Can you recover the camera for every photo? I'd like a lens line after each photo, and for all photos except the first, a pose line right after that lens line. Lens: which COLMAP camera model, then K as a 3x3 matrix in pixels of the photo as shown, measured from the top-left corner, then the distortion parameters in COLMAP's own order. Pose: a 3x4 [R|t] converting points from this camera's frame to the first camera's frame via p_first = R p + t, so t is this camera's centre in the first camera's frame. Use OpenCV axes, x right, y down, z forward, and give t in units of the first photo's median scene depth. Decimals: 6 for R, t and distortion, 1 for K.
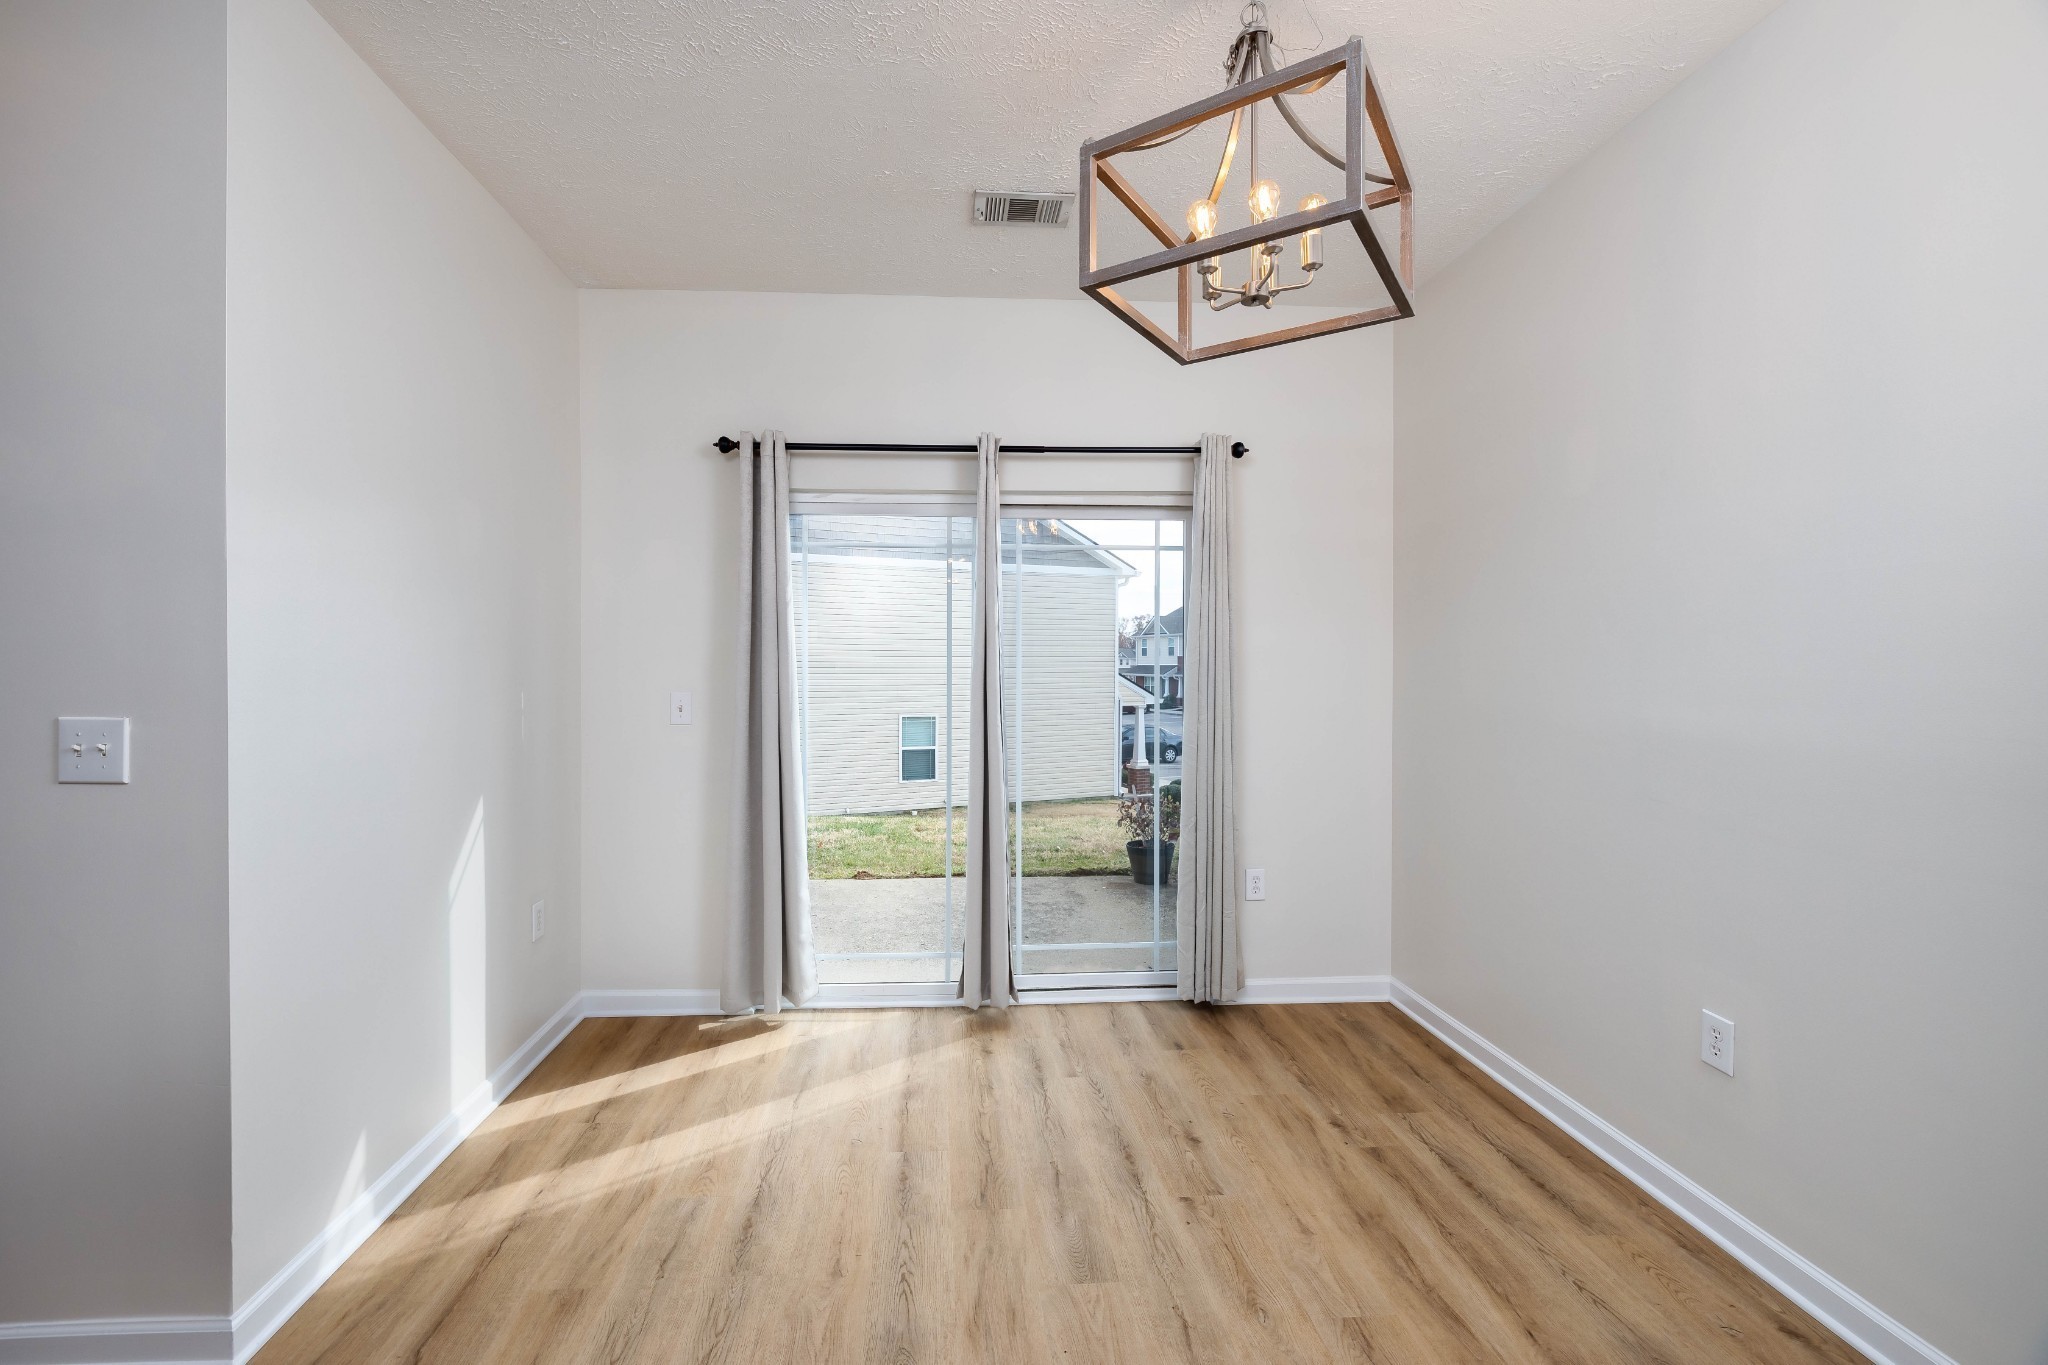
lens RADIAL K [[895.2, 0, 984.9], [0, 895.2, 658.3], [0, 0, 1]] dist [-0.000285, -0.000190]
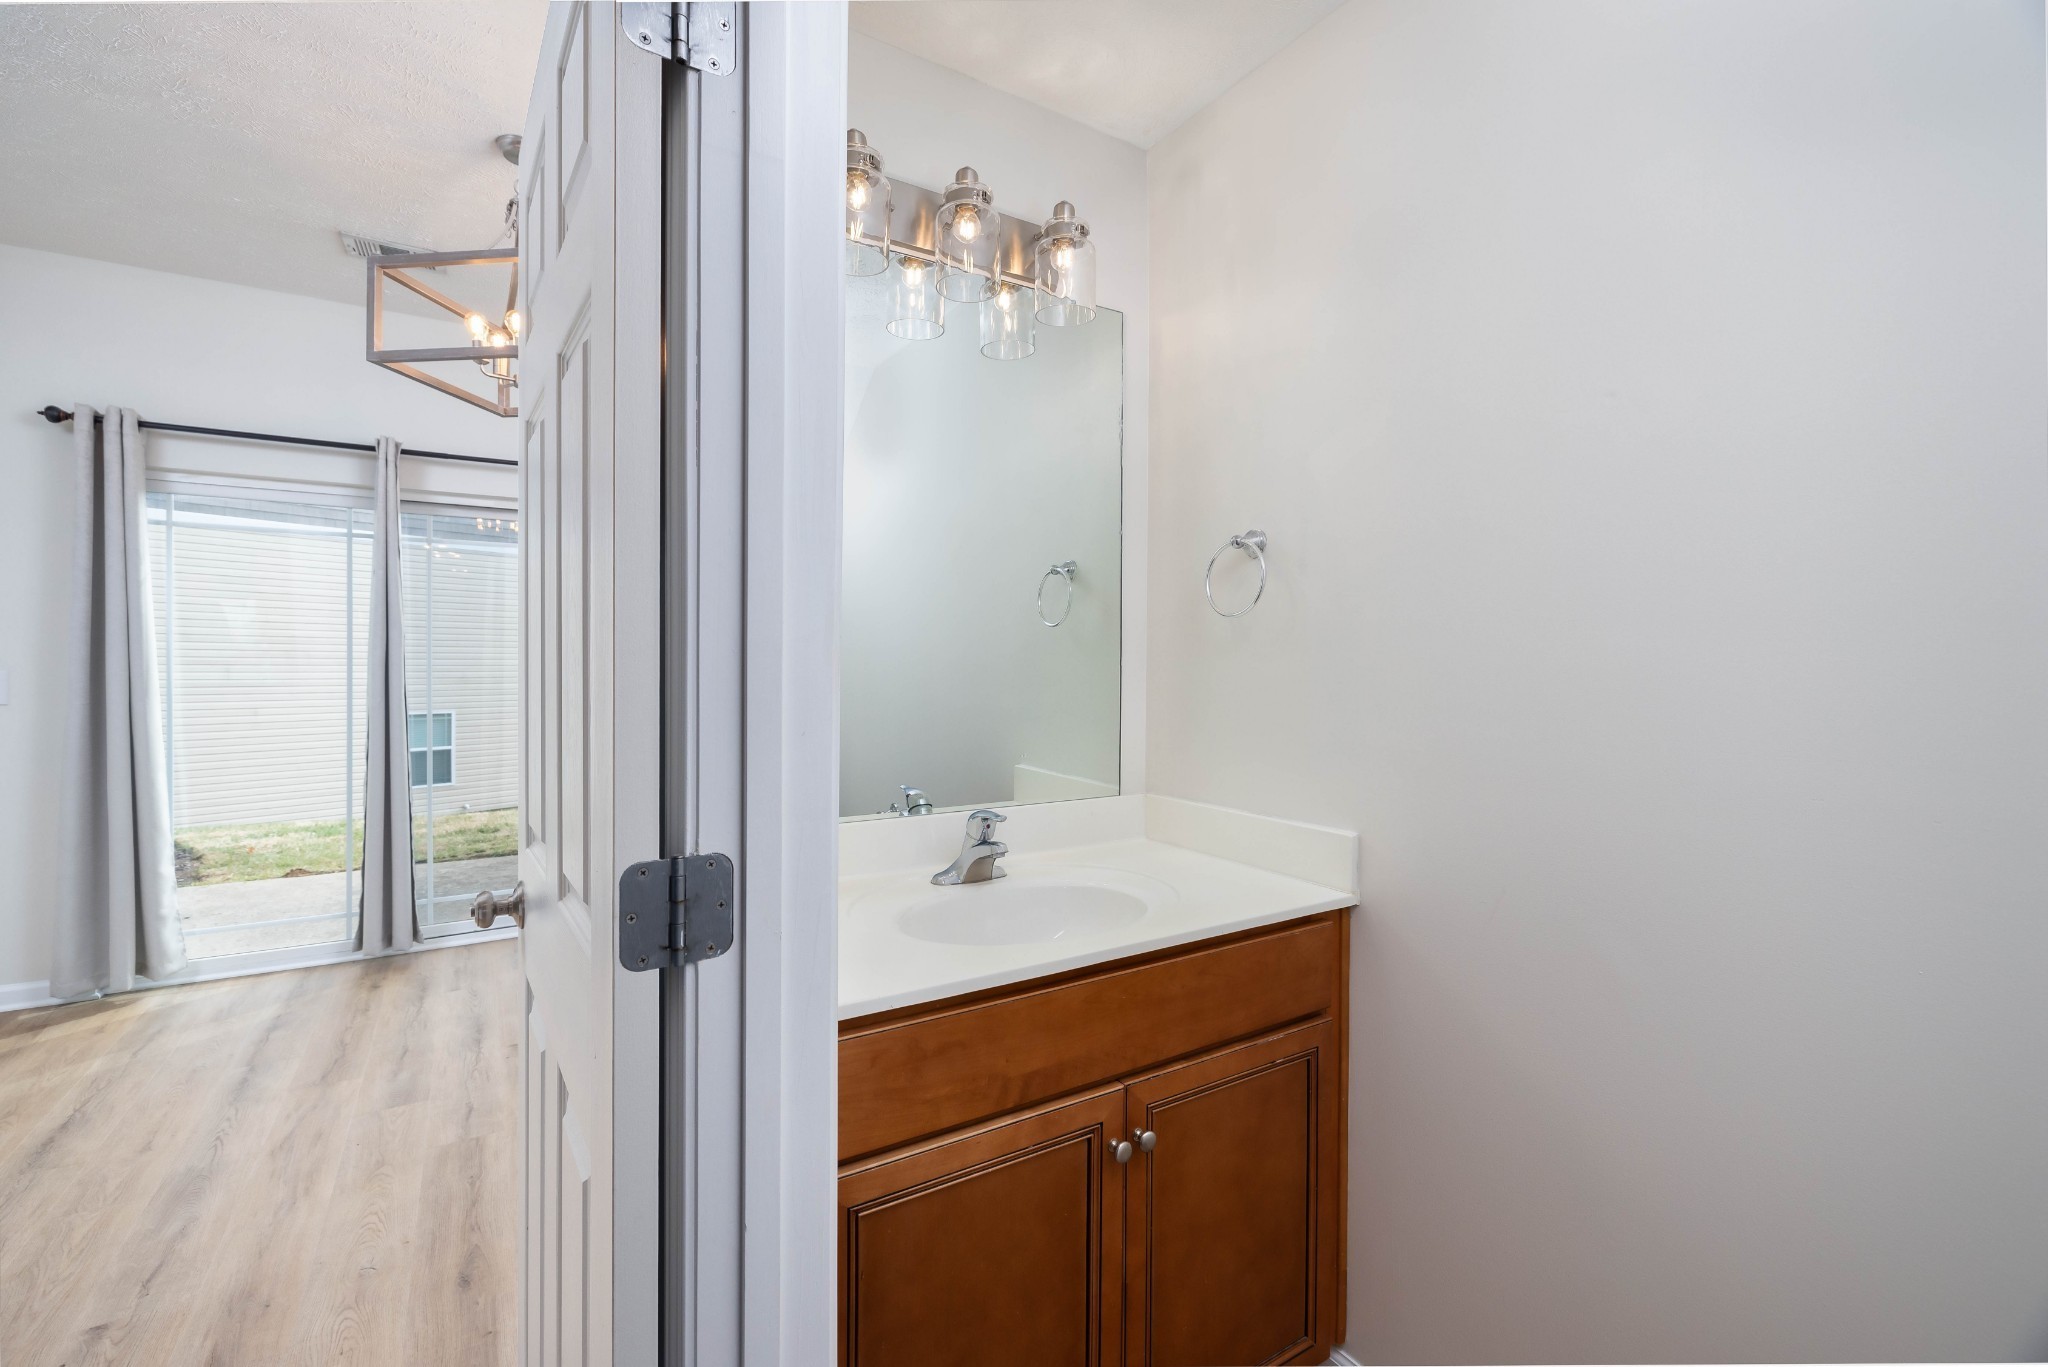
lens RADIAL K [[878.2, 0, 1027.1], [0, 878.2, 668.0], [0, 0, 1]] dist [-0.003526, -0.000591]
pose [[0.876442, 0.001822, 0.481503, 0.176476], [-0.009442, 0.999866, 0.013403, 0.012259], [-0.481414, -0.016293, 0.876342, -0.333487]]
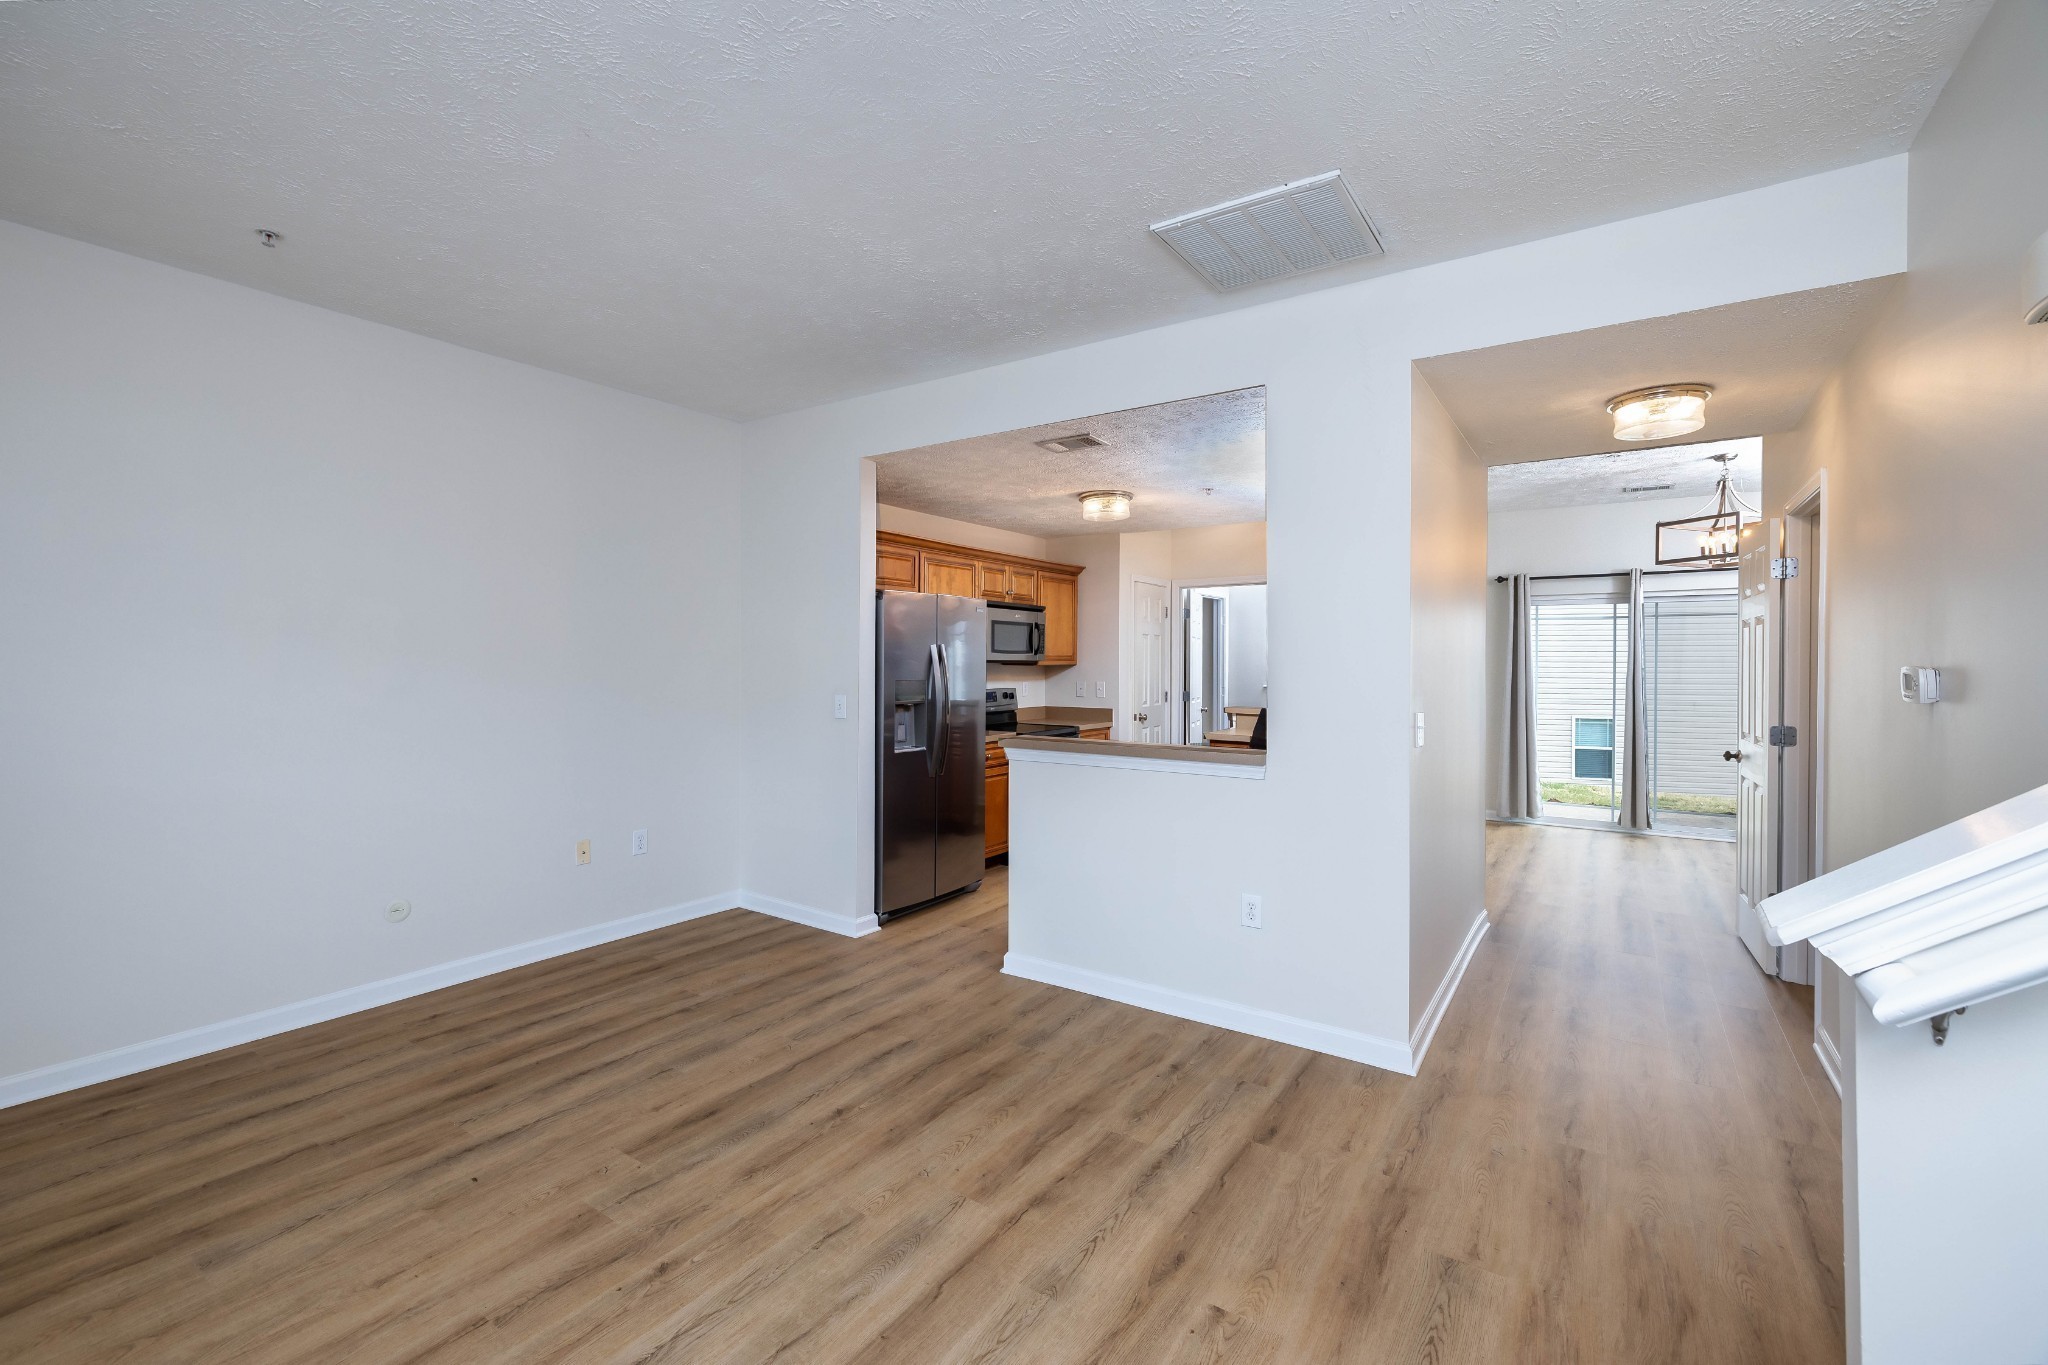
lens RADIAL K [[878.2, 0, 1027.1], [0, 878.2, 667.0], [0, 0, 1]] dist [-0.003526, -0.000591]
pose [[0.798425, 0.003095, -0.602086, 0.105553], [0.001044, 0.999978, 0.006524, -0.022954], [0.602093, -0.005837, 0.798405, -1.598630]]
